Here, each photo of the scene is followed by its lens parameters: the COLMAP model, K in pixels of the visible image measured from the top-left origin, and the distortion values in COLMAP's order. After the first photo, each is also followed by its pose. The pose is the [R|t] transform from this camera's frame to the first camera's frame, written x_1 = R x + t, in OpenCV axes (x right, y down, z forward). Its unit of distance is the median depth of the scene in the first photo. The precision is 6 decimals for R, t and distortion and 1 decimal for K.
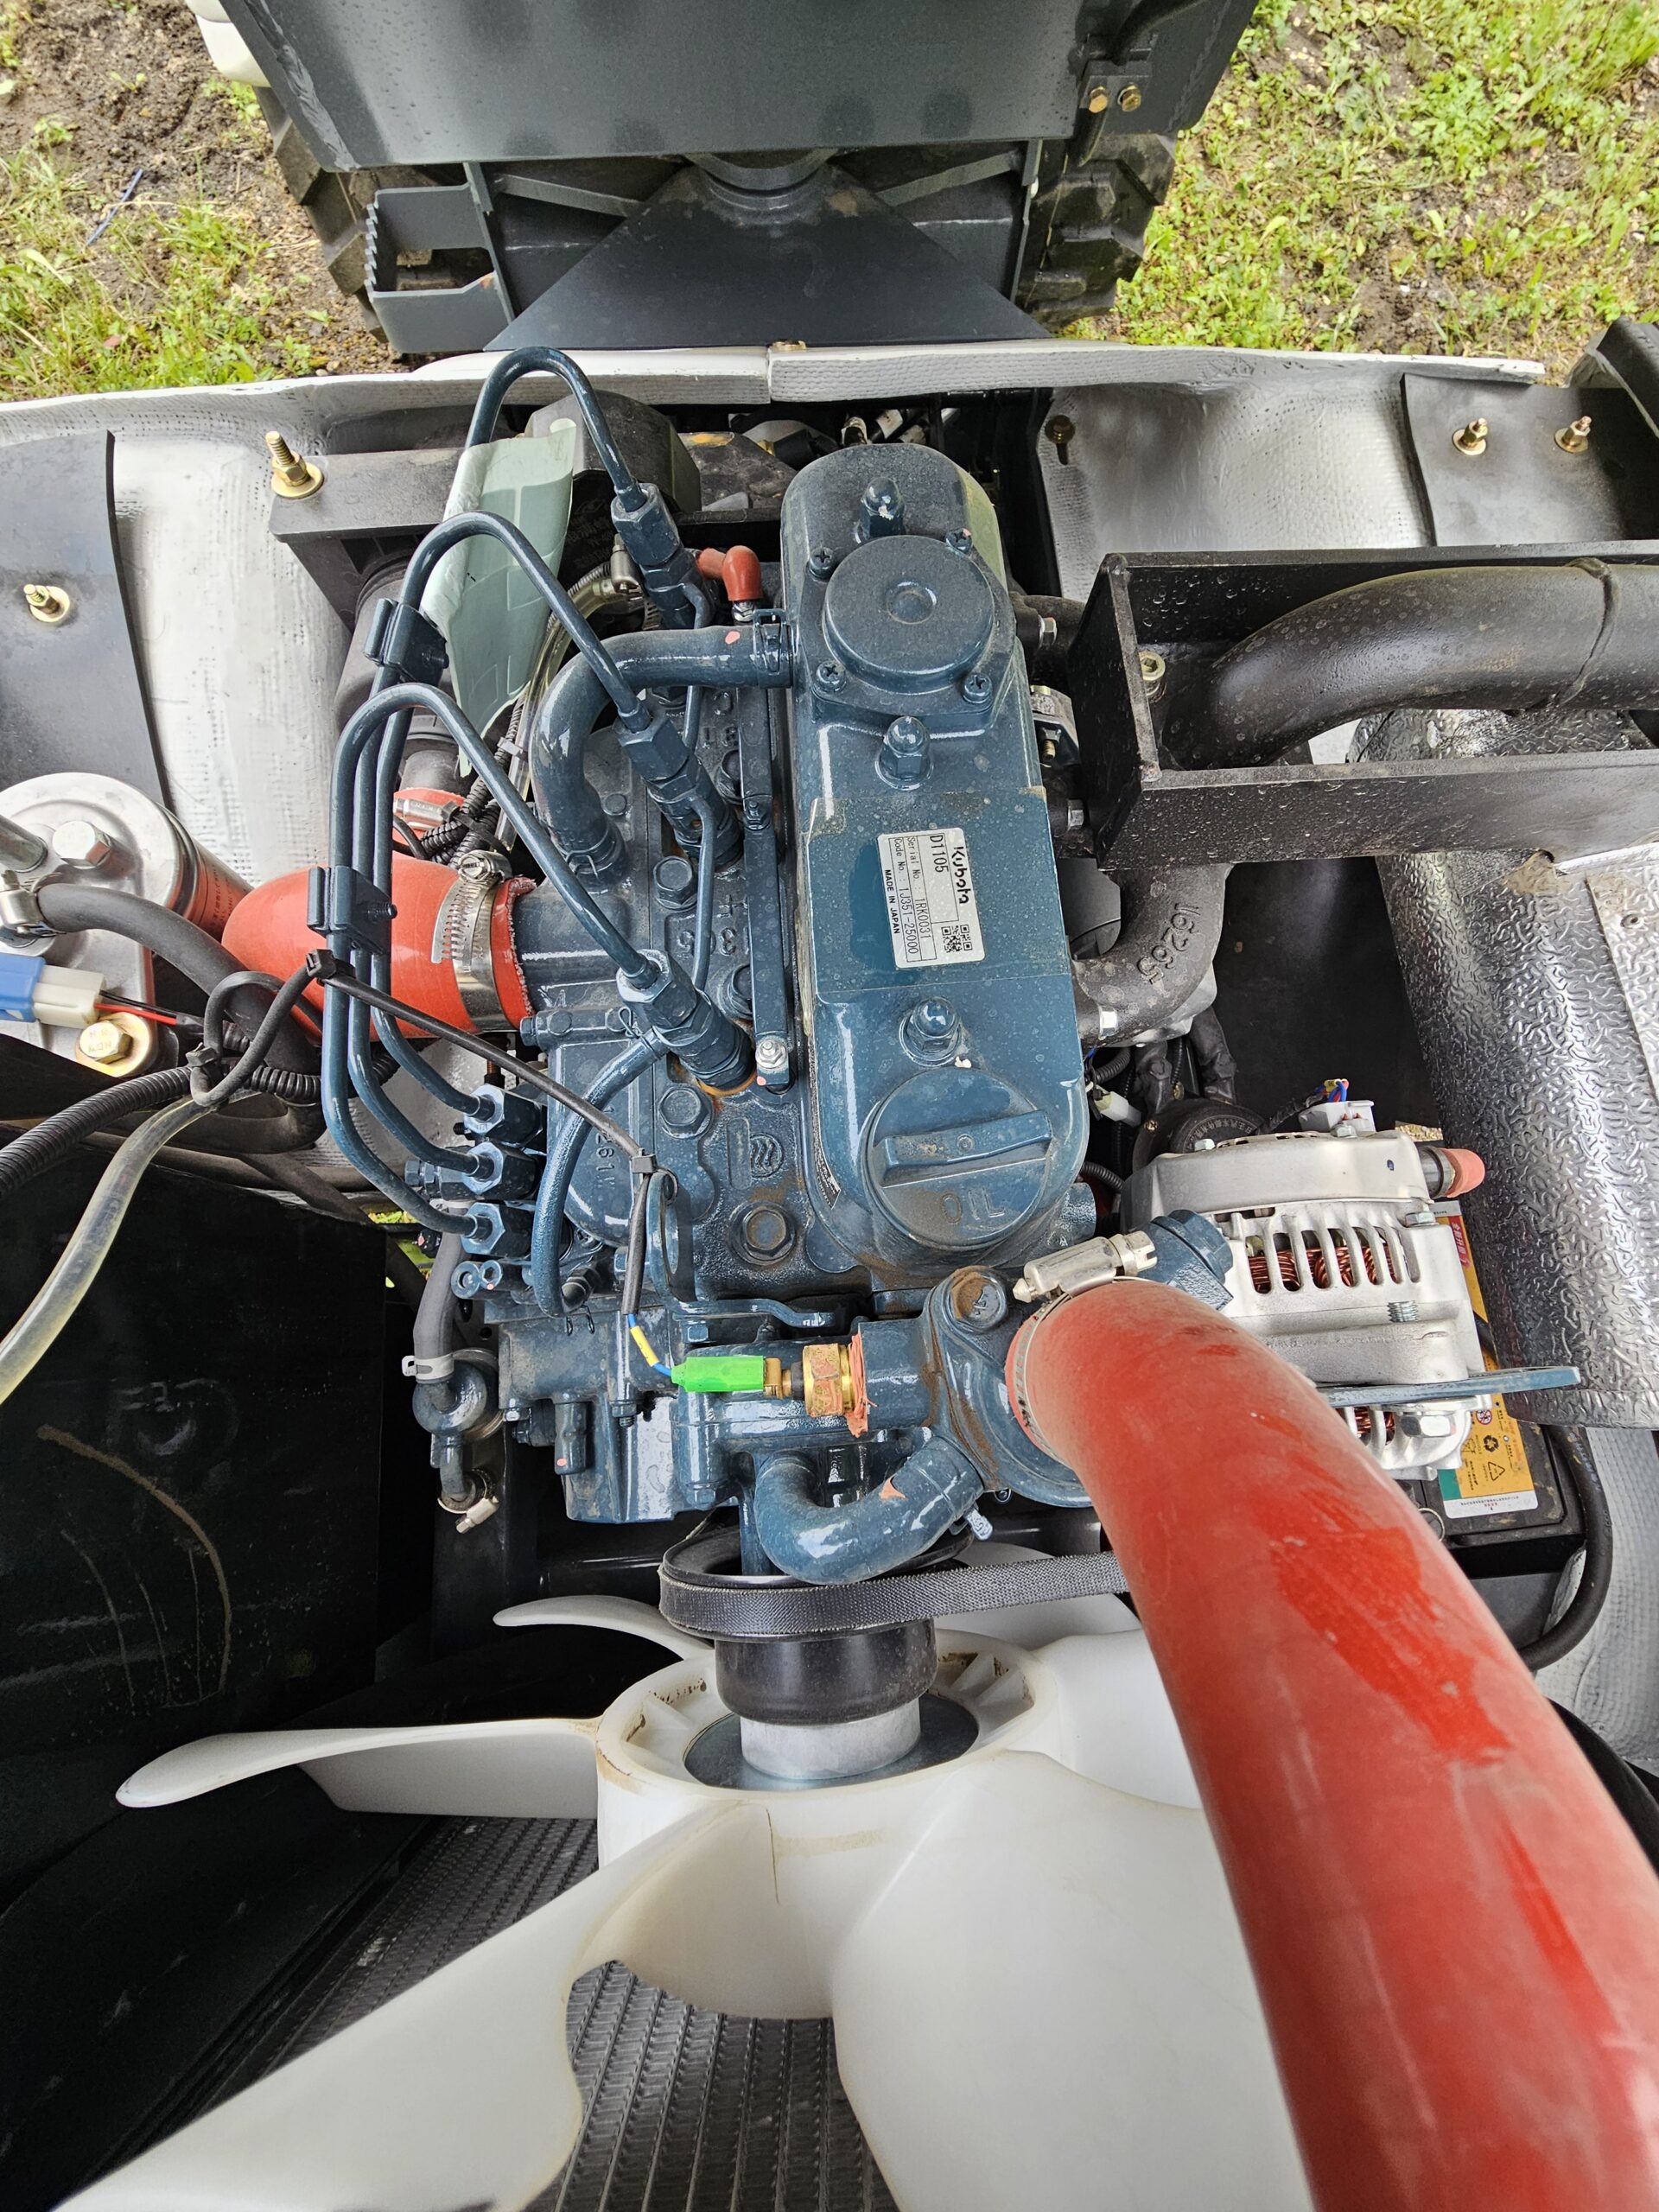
lens RADIAL K [[929.8, 0, 859.5], [0, 929.8, 1114.3], [0, 0, 1]] dist [-0.003267, -0.000429]
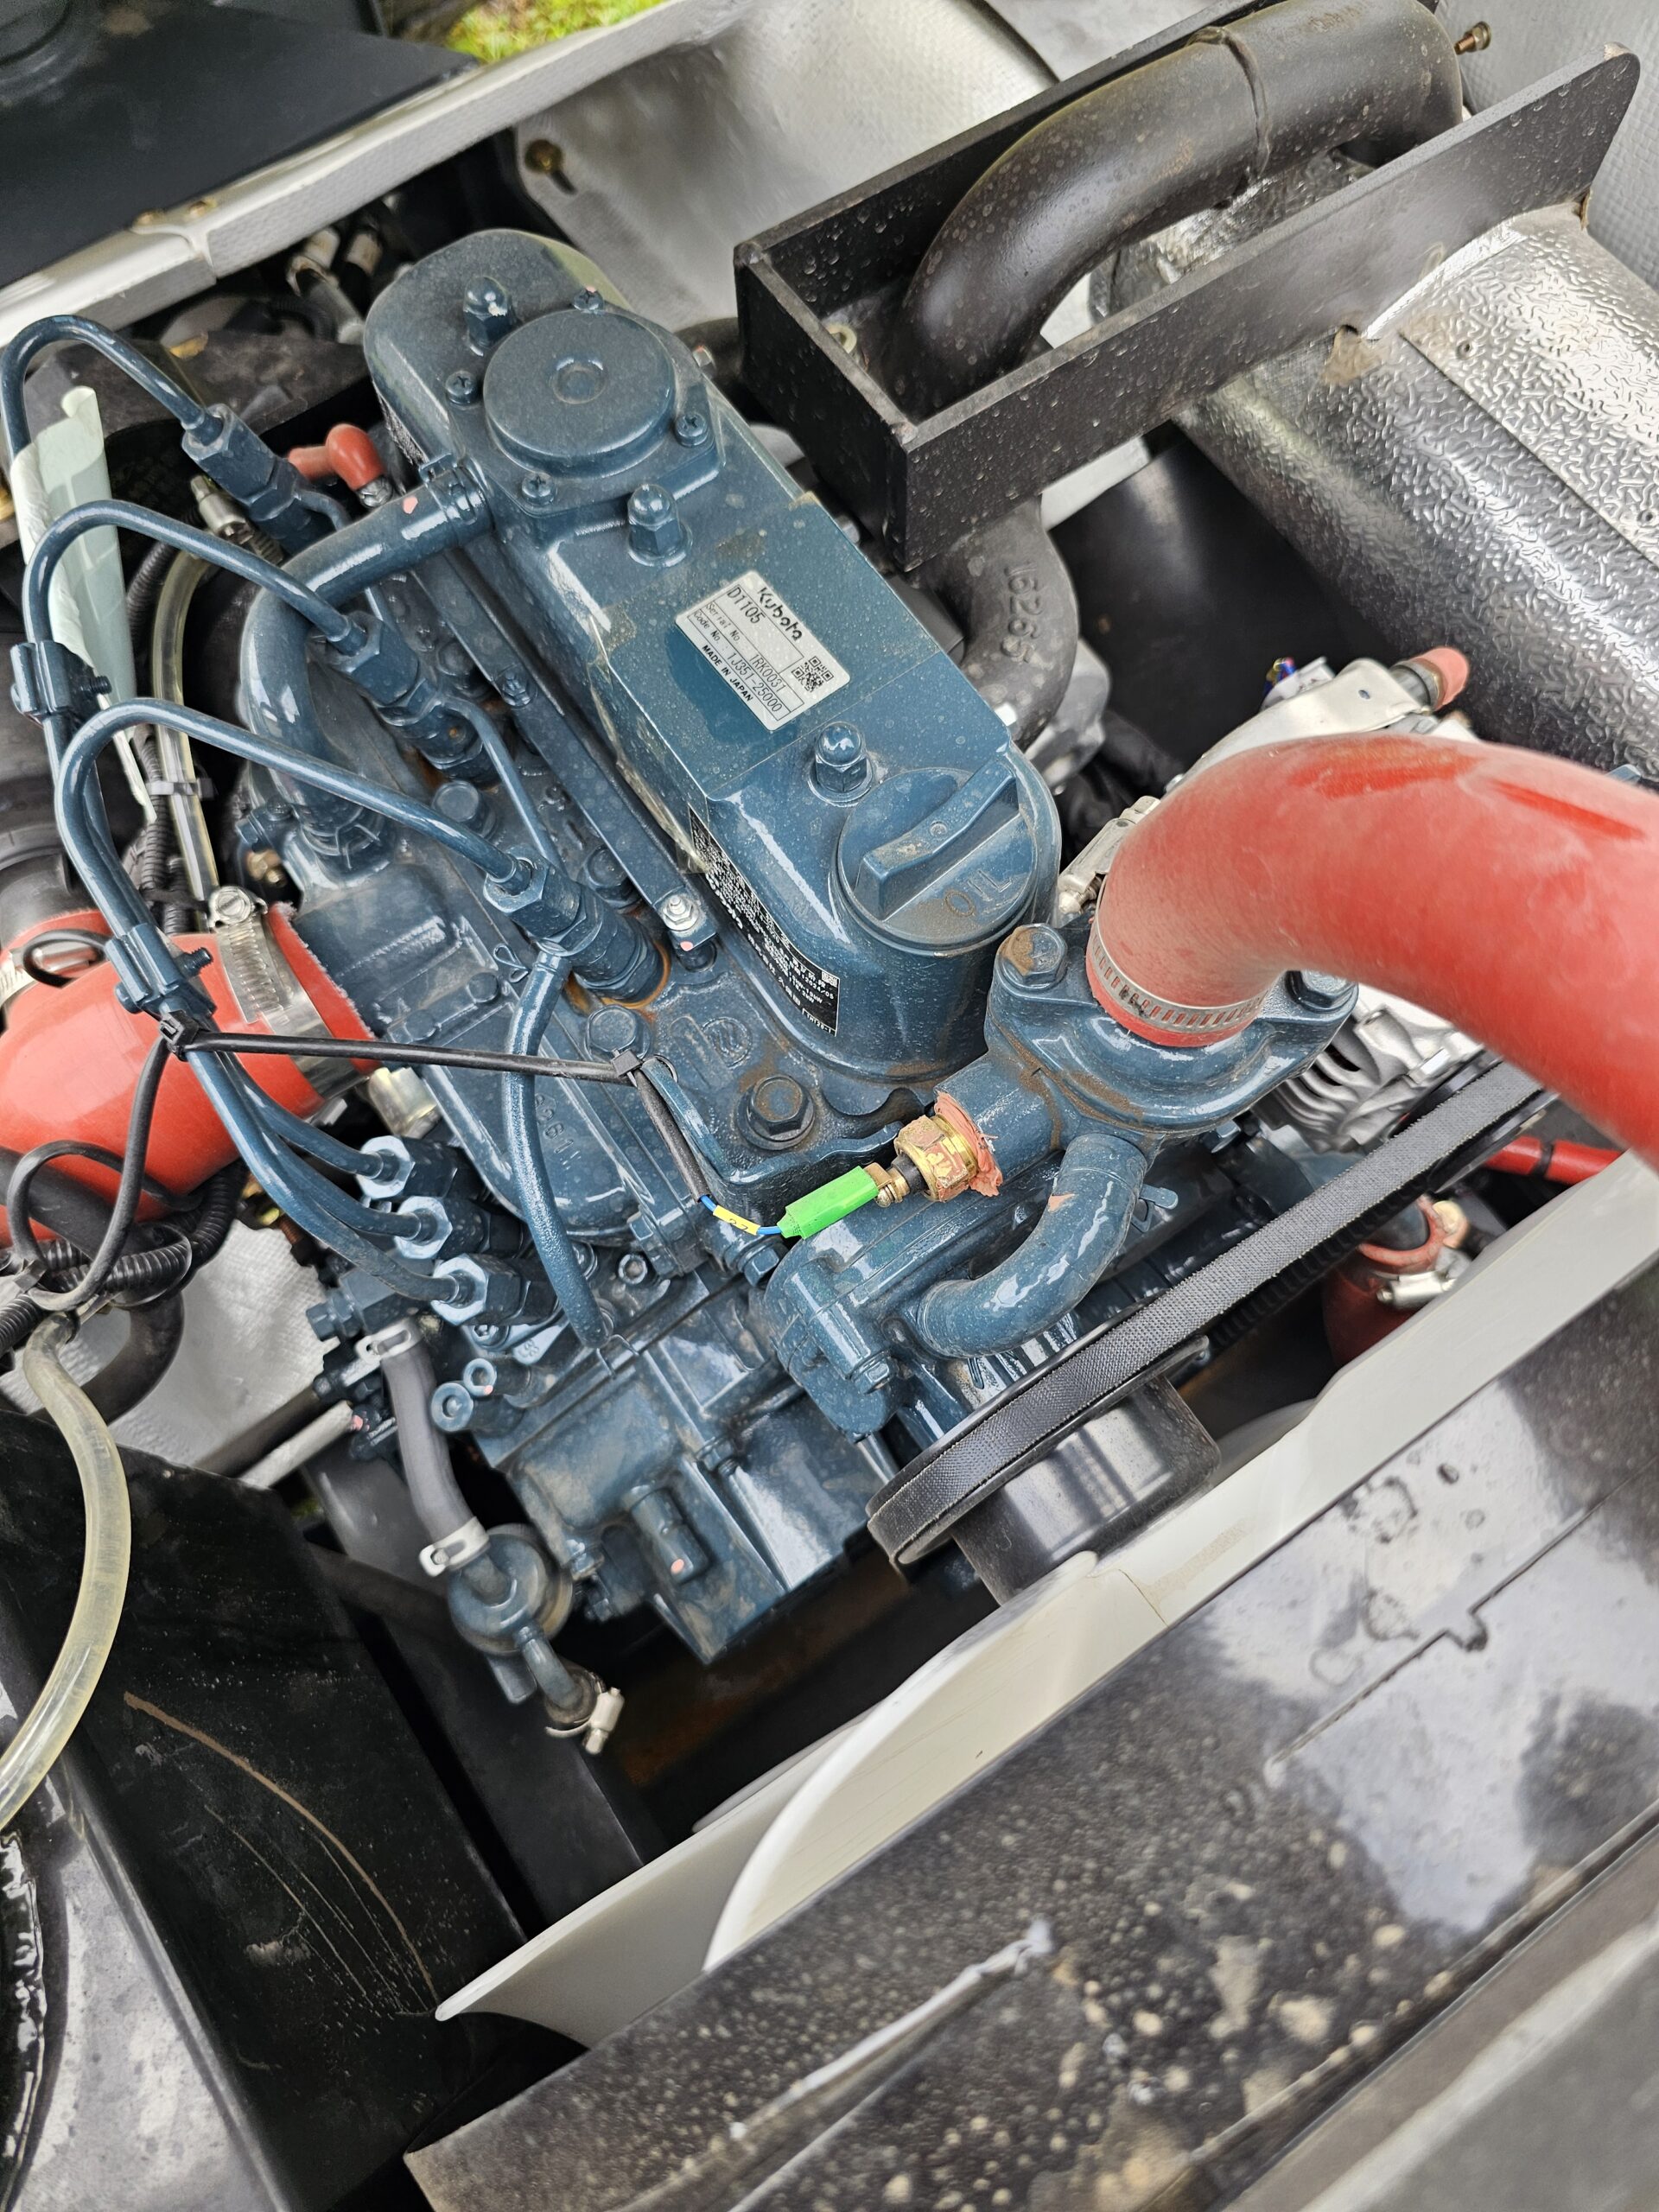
lens RADIAL K [[1575.5, 0, 843.0], [0, 1575.5, 1103.5], [0, 0, 1]] dist [0.009789, -0.030964]
pose [[0.867203, -0.483626, 0.118594, -0.198101], [0.492422, 0.868295, -0.059863, 0.217718], [-0.074024, 0.110312, 0.991137, -0.358146]]
